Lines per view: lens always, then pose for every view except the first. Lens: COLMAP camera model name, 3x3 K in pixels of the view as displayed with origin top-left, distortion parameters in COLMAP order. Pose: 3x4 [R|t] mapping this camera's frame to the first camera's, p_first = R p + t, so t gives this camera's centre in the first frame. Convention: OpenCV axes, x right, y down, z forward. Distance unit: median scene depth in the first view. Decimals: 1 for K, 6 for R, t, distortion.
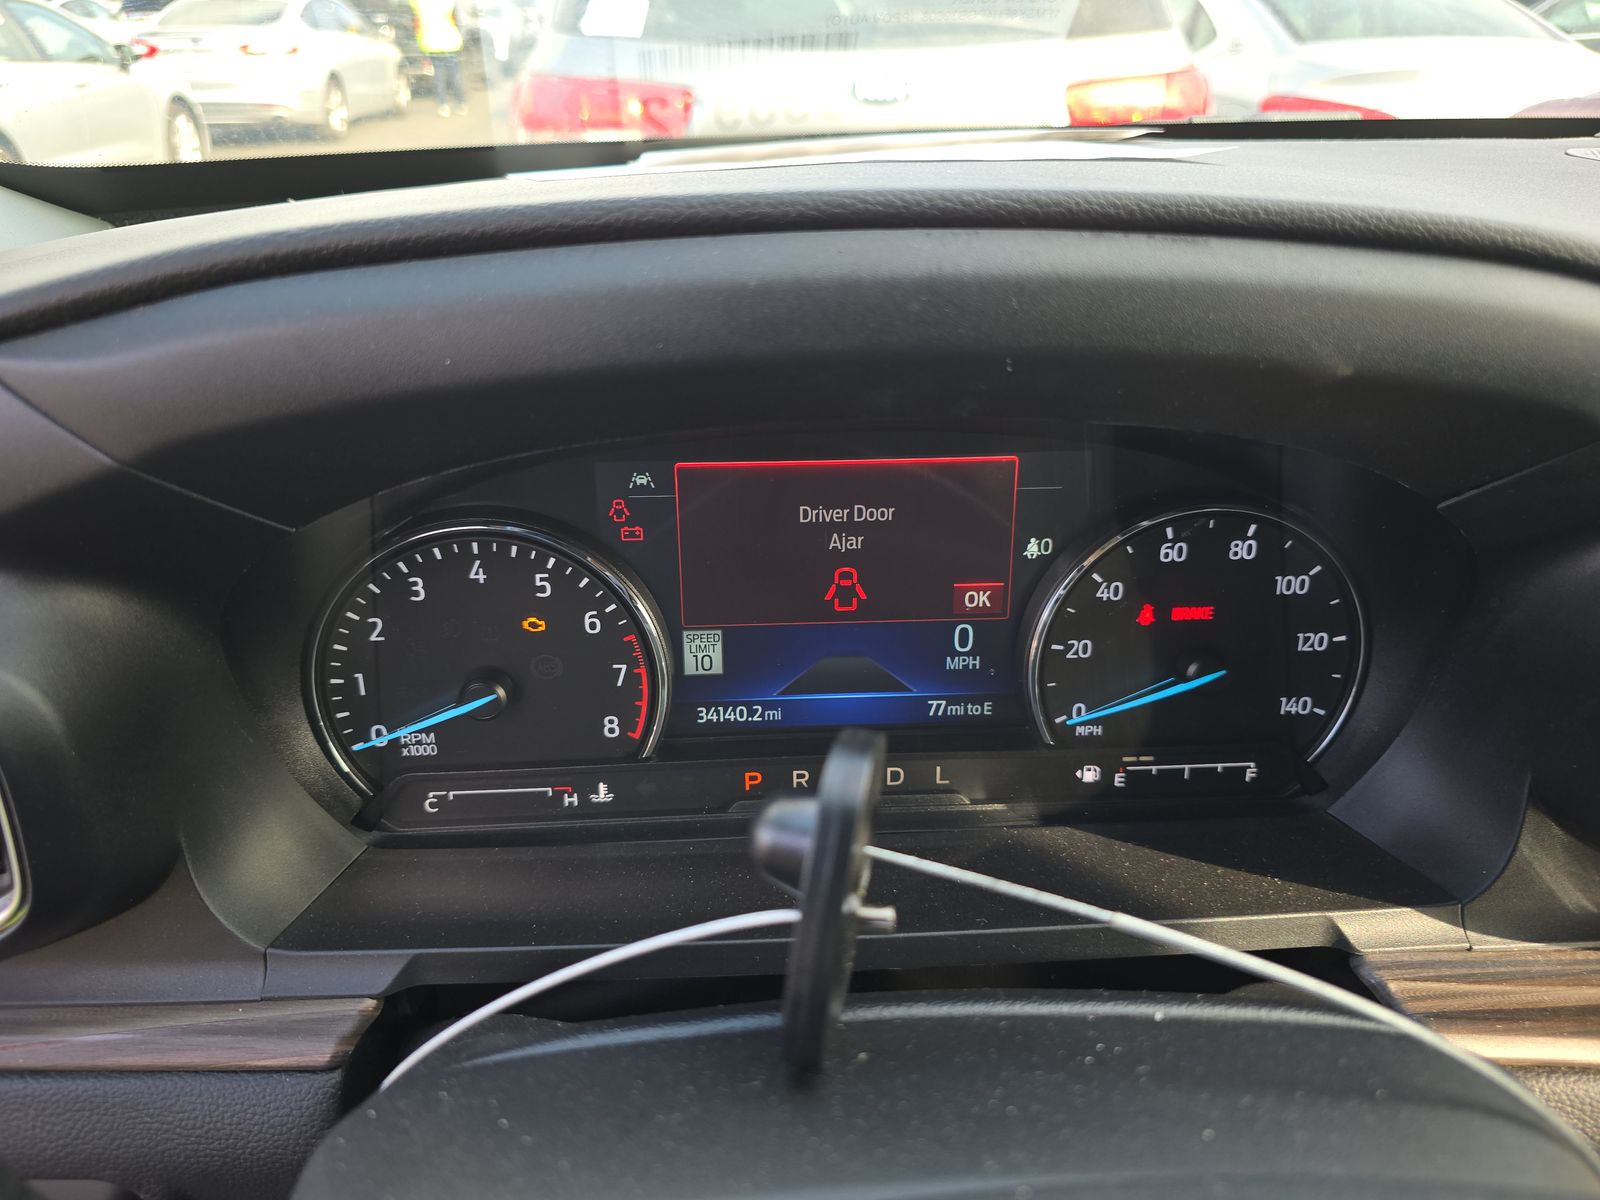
lens RADIAL K [[1086.0, 0, 803.4], [0, 1086.0, 601.3], [0, 0, 1]] dist [0.043631, -0.044429]
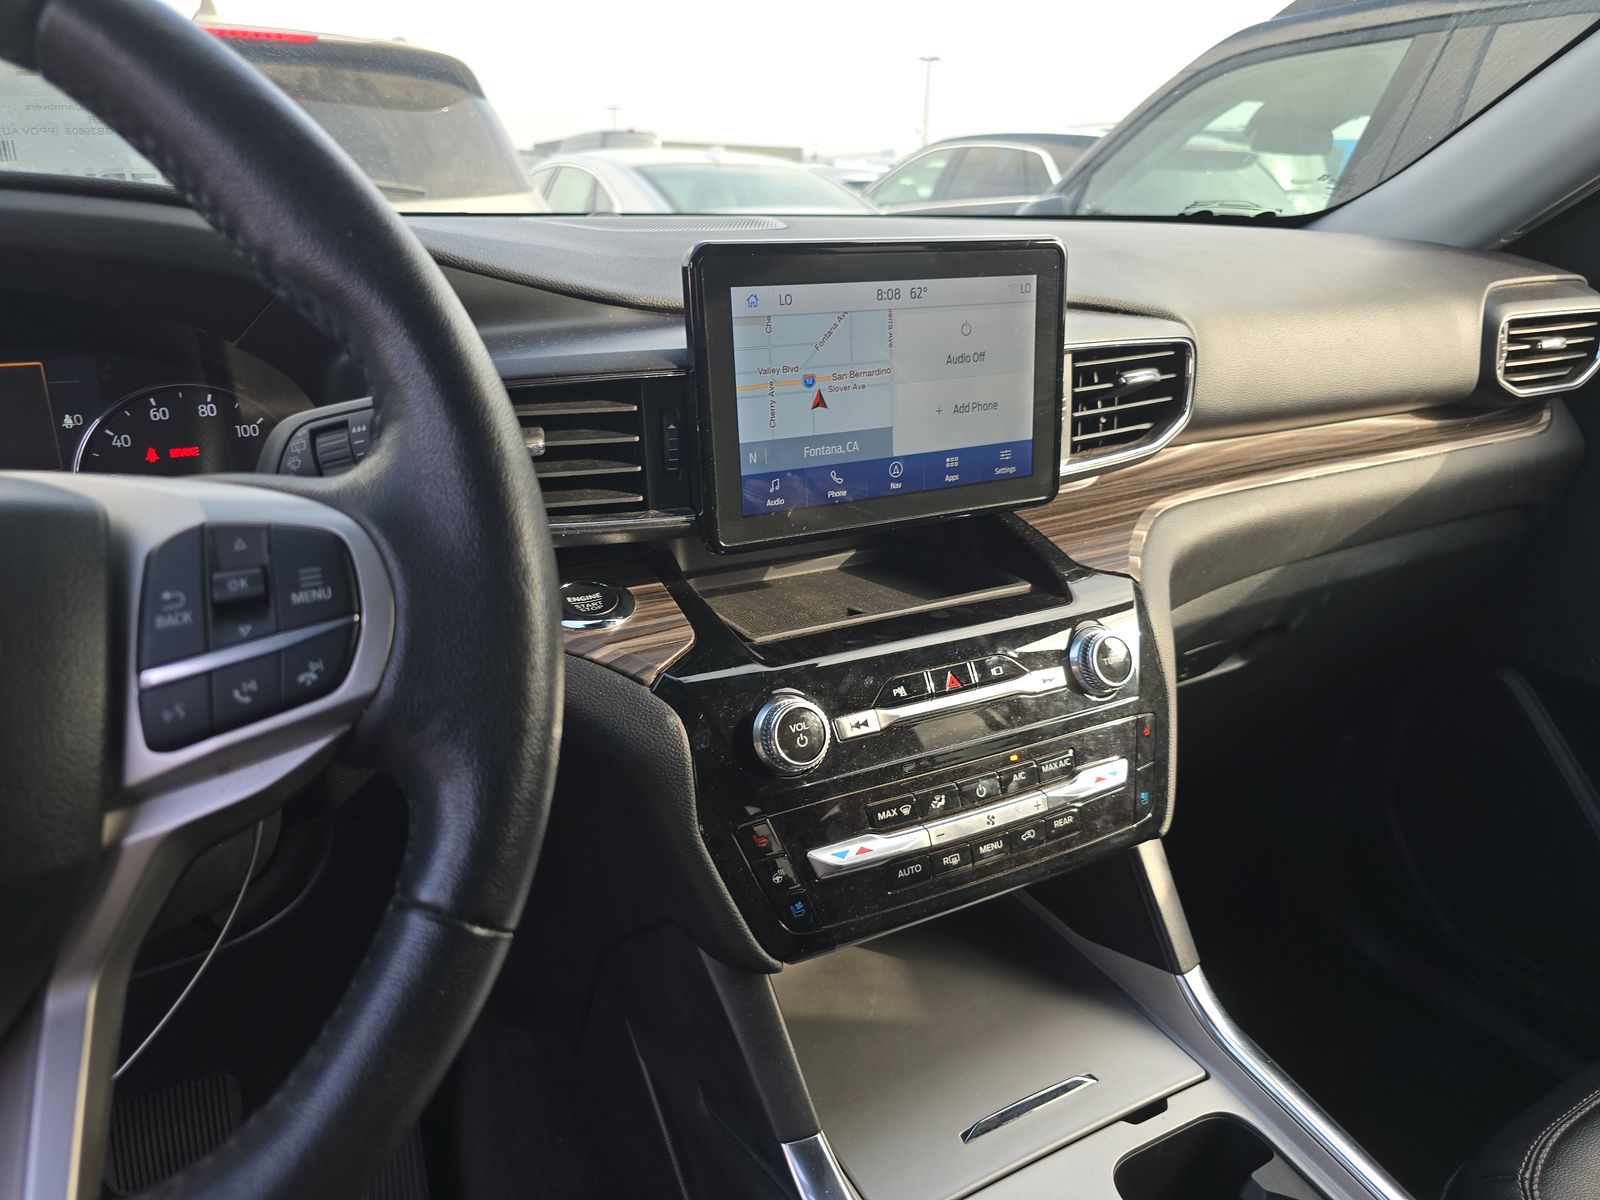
lens RADIAL K [[1086.0, 0, 767.2], [0, 1086.0, 595.6], [0, 0, 1]] dist [0.043631, -0.044429]
pose [[0.909108, -0.134808, 0.394144, 0.485878], [0.187661, 0.977273, -0.098592, 0.564228], [-0.371895, 0.163597, 0.913745, -0.823931]]
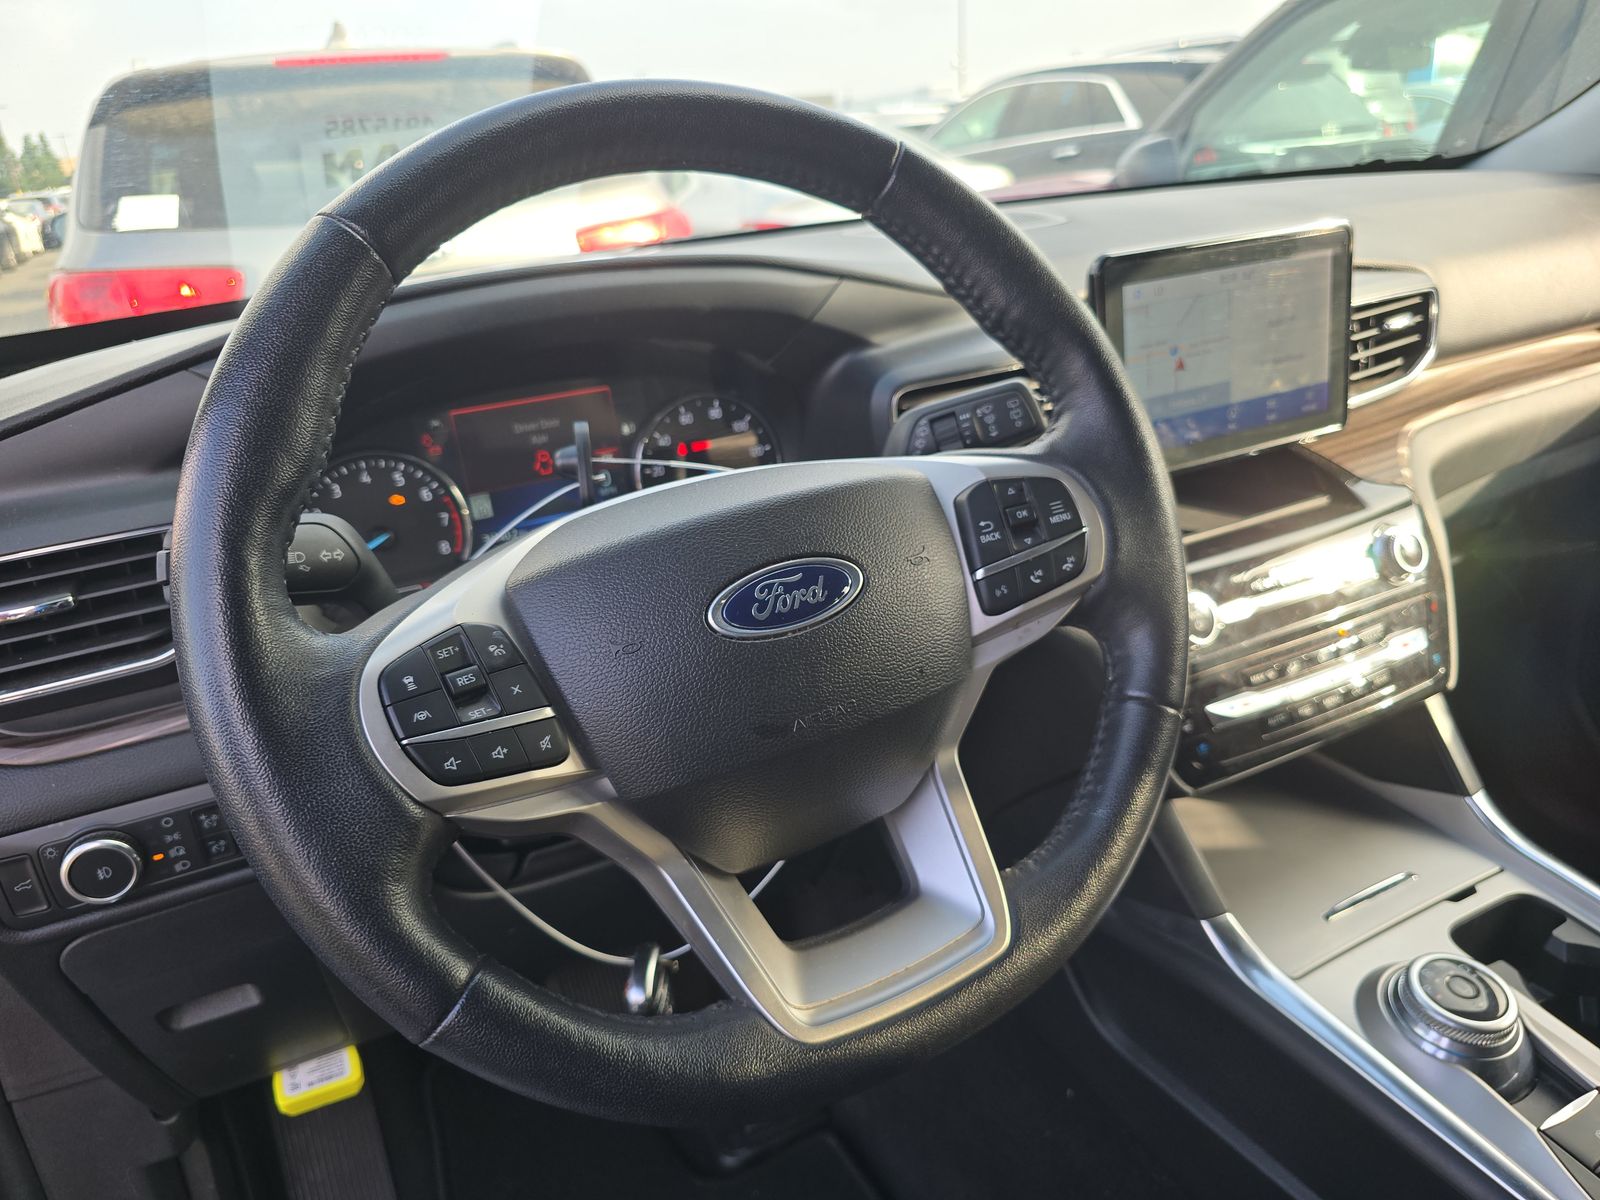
lens RADIAL K [[1086.0, 0, 788.2], [0, 1086.0, 602.3], [0, 0, 1]] dist [0.043631, -0.044429]
pose [[0.913745, -0.217333, 0.343273, -0.317899], [0.255524, 0.964290, -0.069659, 0.527221], [-0.315876, 0.151365, 0.936649, -1.098646]]
